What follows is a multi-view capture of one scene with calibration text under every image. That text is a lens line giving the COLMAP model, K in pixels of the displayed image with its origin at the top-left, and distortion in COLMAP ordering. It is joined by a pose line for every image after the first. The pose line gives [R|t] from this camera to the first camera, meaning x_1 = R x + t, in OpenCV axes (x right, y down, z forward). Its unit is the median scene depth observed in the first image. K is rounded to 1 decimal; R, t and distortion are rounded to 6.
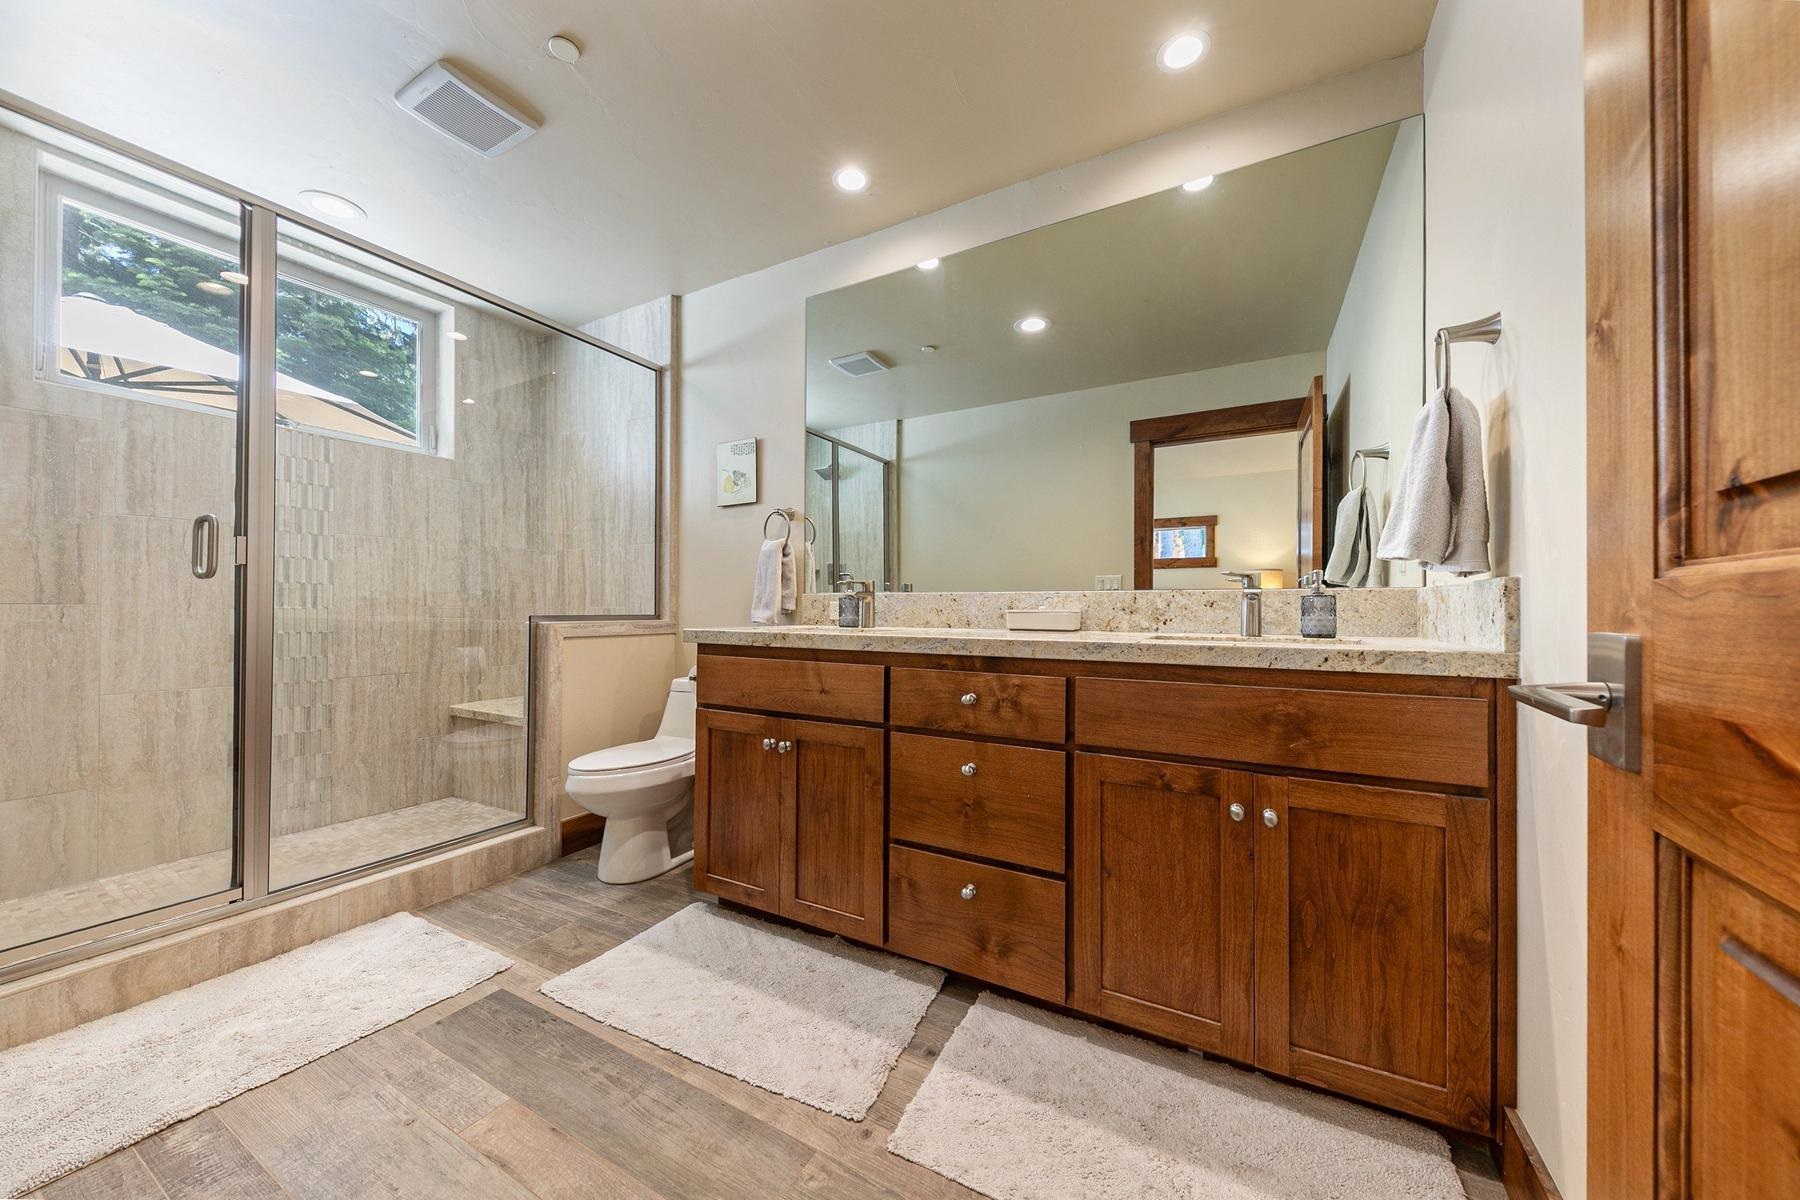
lens RADIAL K [[614.9, 0, 904.0], [0, 614.9, 607.3], [0, 0, 1]] dist [0.022964, -0.008818]
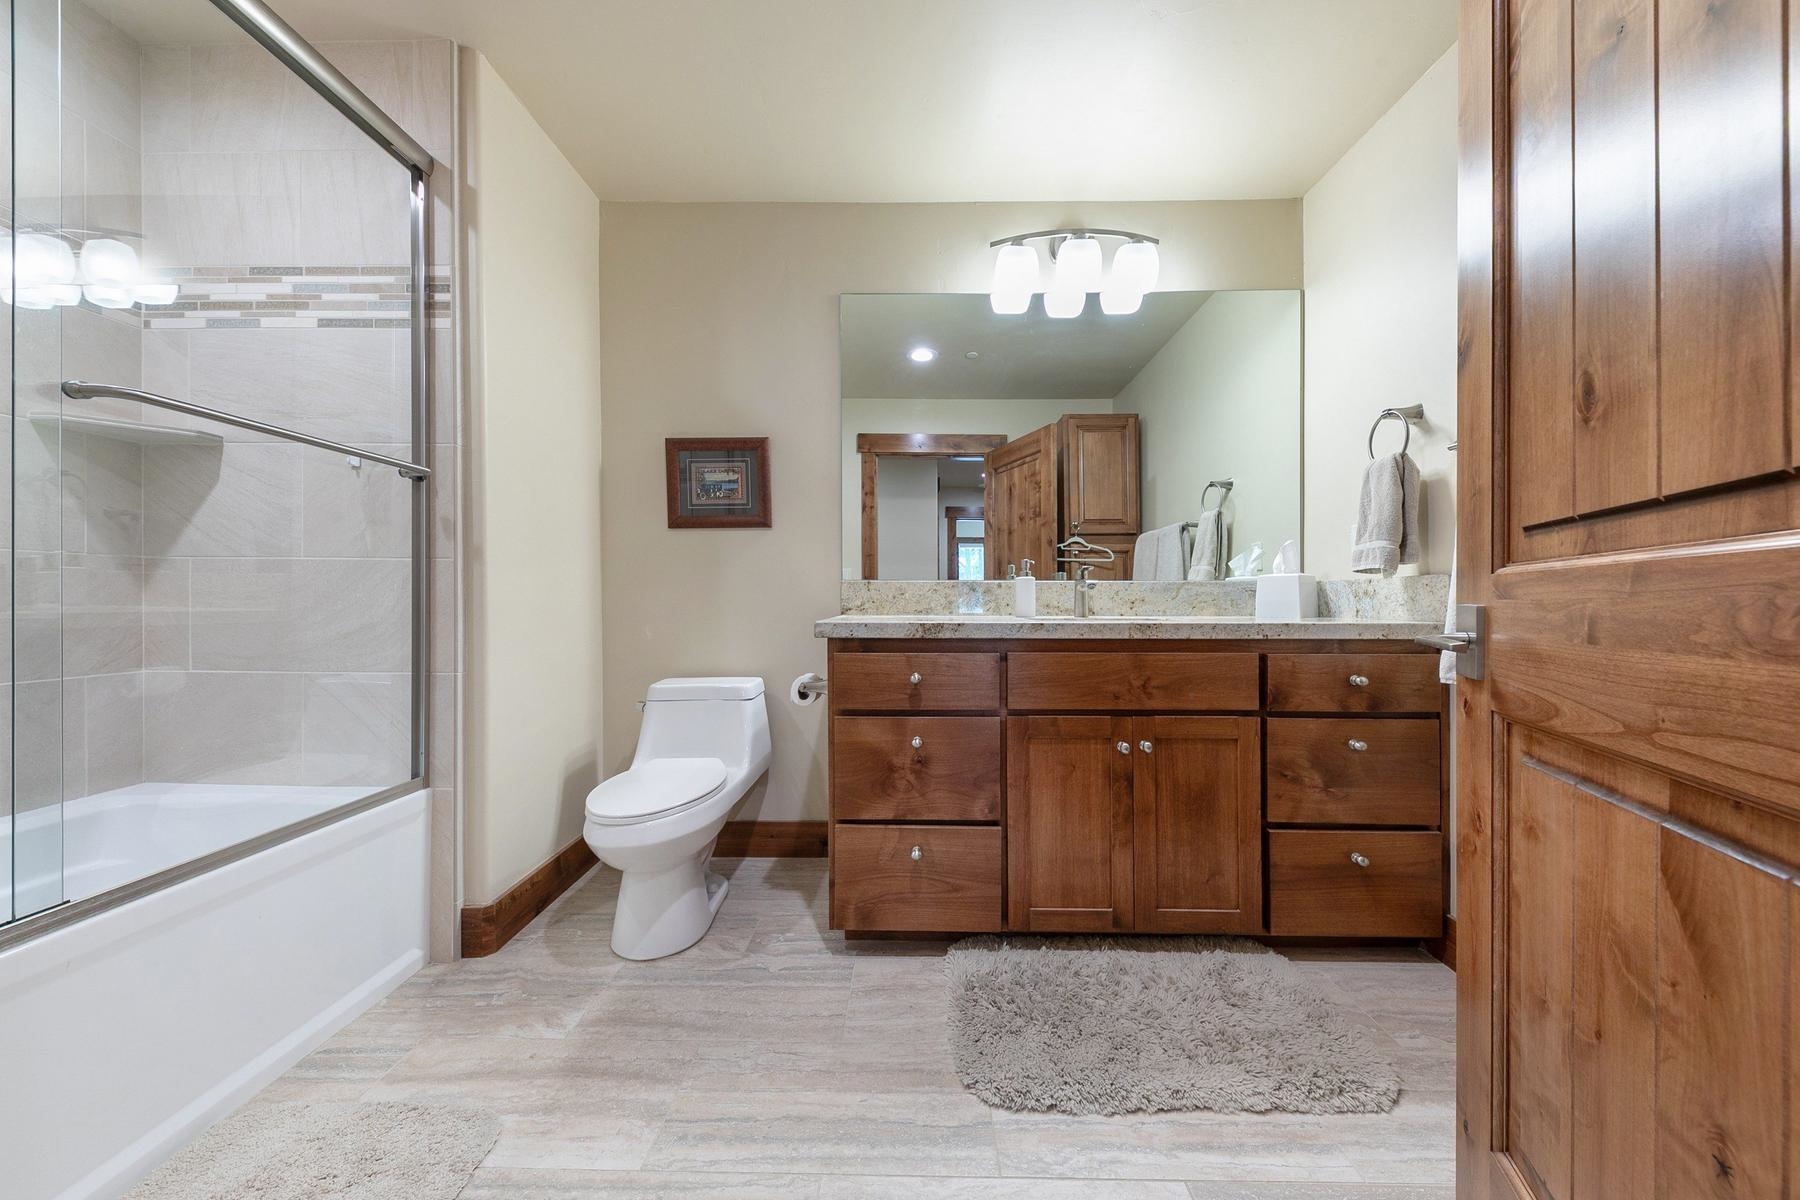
lens RADIAL K [[553.2, 0, 900.0], [0, 553.2, 600.0], [0, 0, 1]] dist [0.018018, 0.000004]
pose [[0.875495, -0.010195, 0.483119, -0.614650], [0.003264, 0.999879, 0.015186, -0.003856], [-0.483215, -0.011719, 0.875423, 0.310147]]
